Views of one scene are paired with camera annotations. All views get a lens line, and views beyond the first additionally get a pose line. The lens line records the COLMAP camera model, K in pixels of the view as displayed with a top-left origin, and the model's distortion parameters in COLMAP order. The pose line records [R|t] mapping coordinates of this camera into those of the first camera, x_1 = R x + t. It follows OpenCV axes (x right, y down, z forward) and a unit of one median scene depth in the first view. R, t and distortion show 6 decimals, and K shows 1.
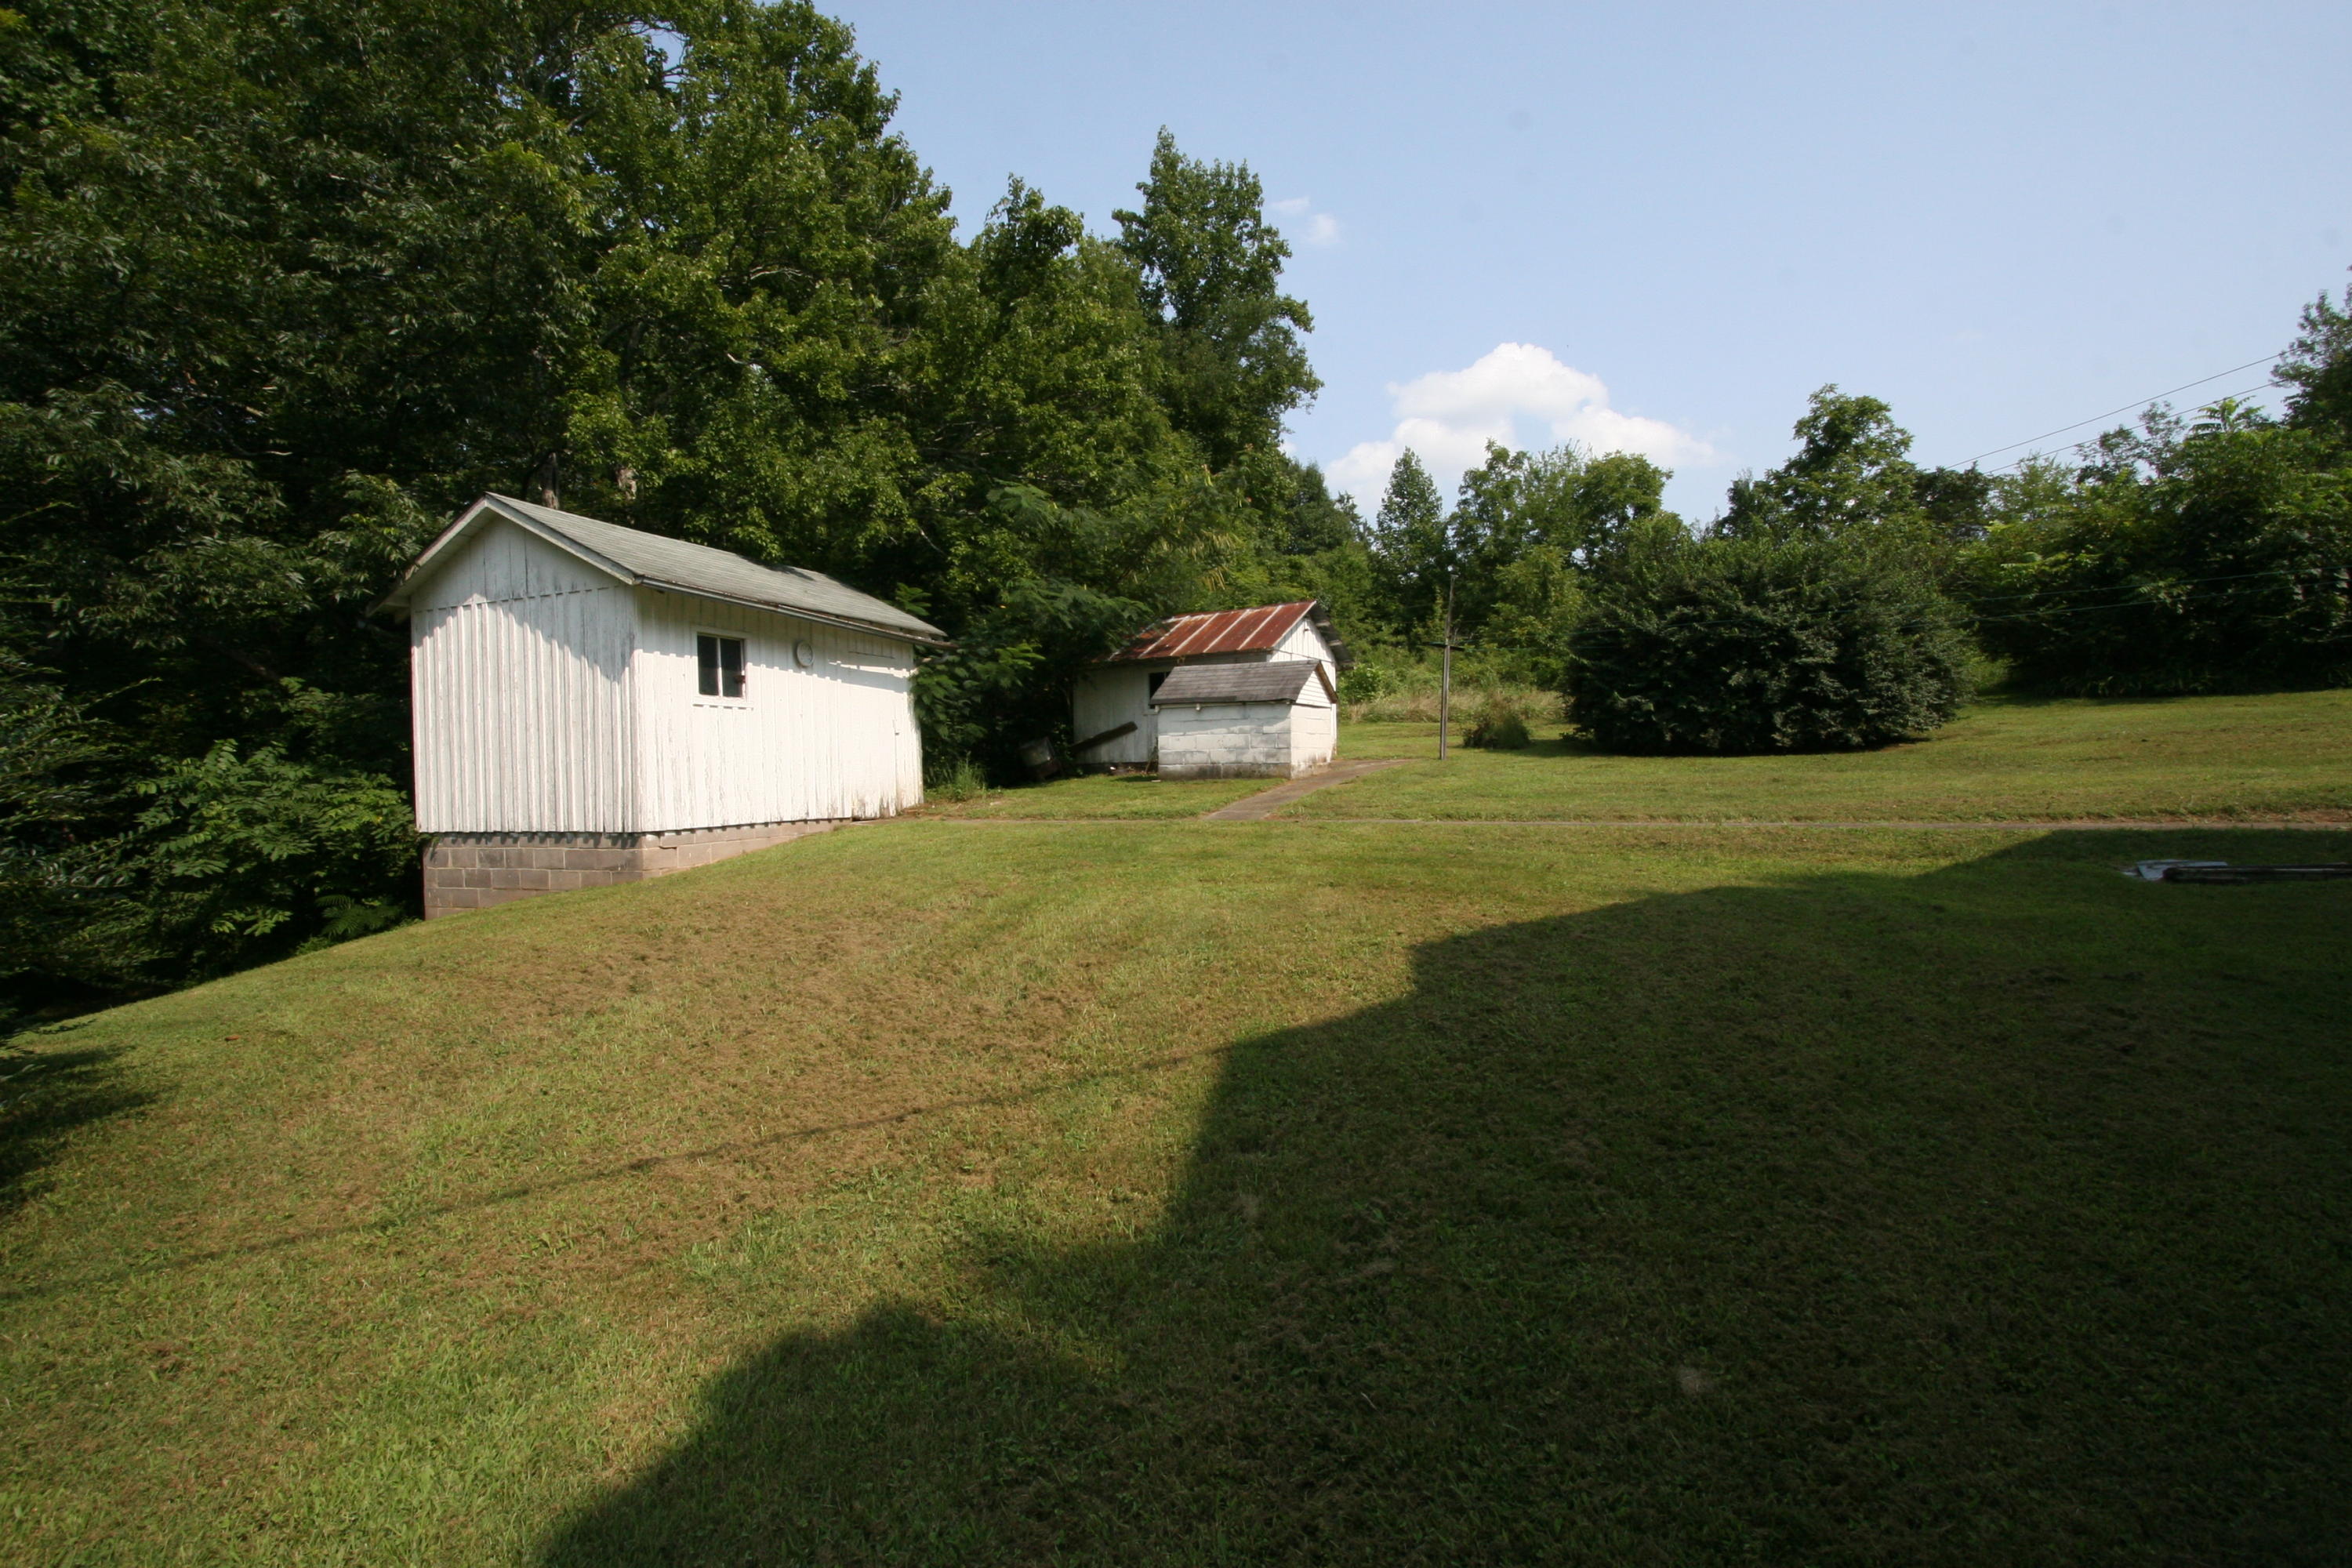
lens RADIAL K [[1089.3, 0, 1145.8], [0, 1089.3, 797.6], [0, 0, 1]] dist [-0.019961, 0.000576]
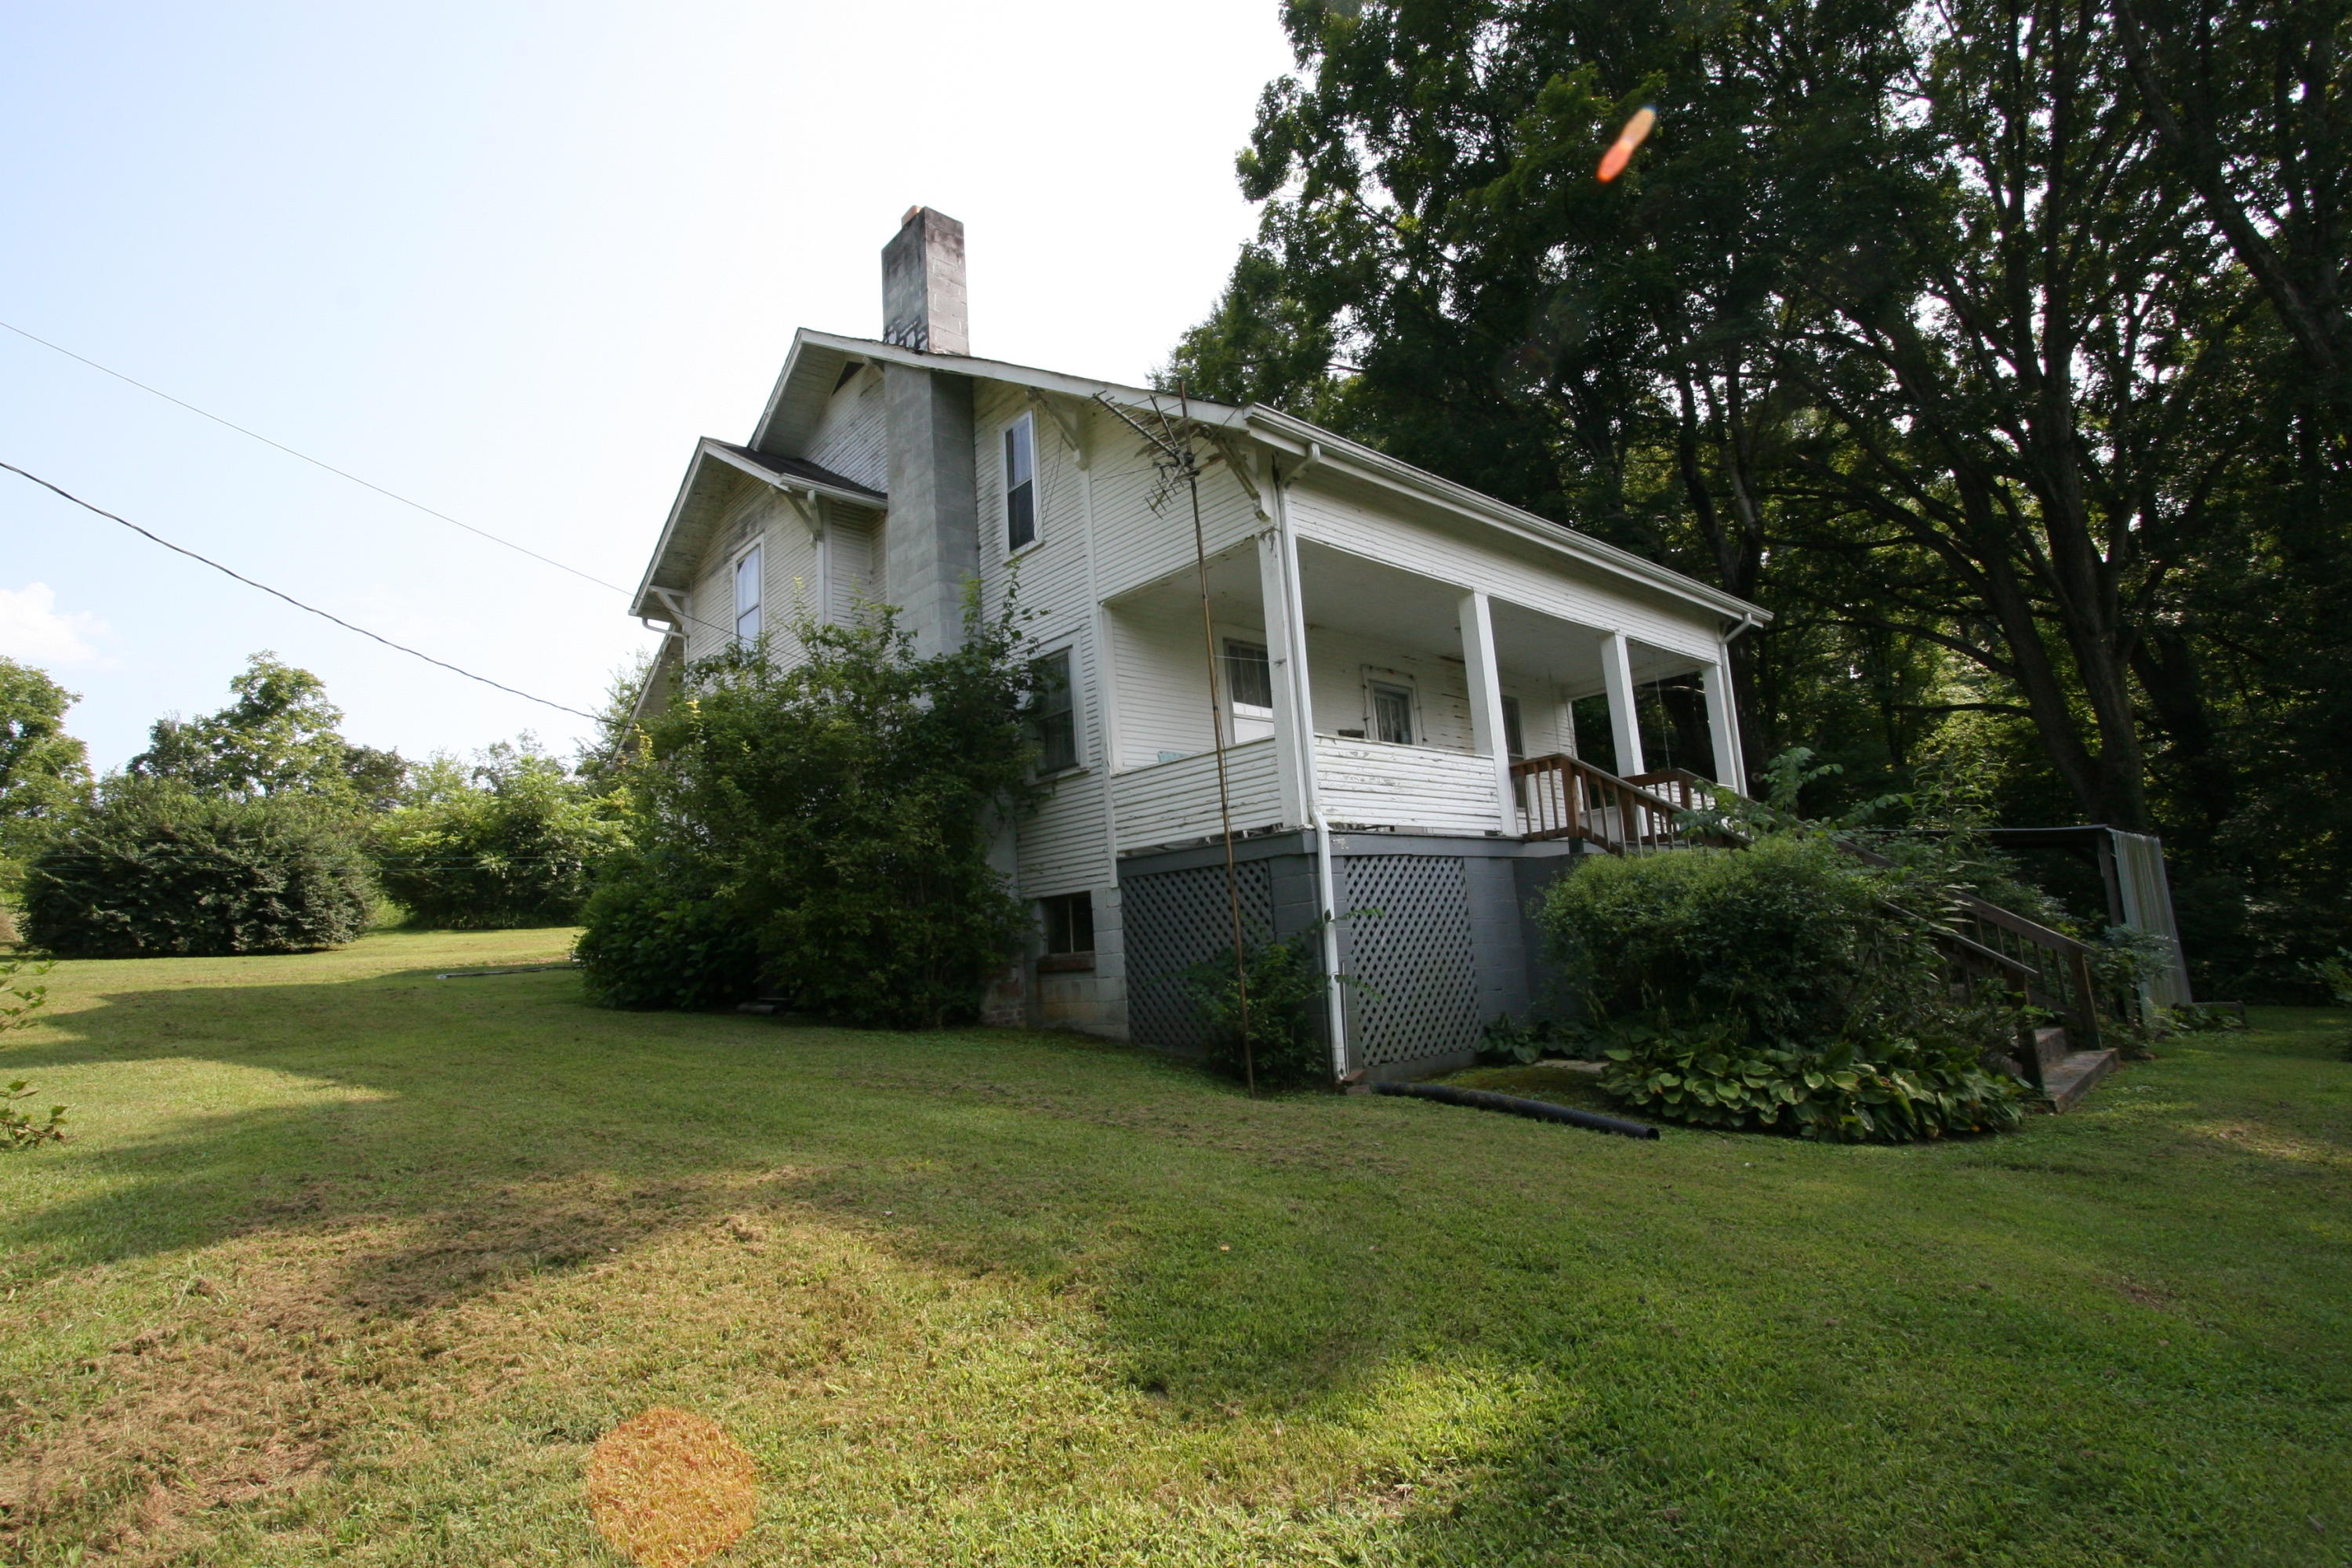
lens RADIAL K [[1089.3, 0, 1145.8], [0, 1089.3, 797.6], [0, 0, 1]] dist [-0.019961, 0.000576]
pose [[0.306222, 0.143395, 0.941098, -0.297884], [0.084537, 0.980588, -0.176920, 0.080233], [-0.948199, 0.133735, 0.288155, -0.411236]]
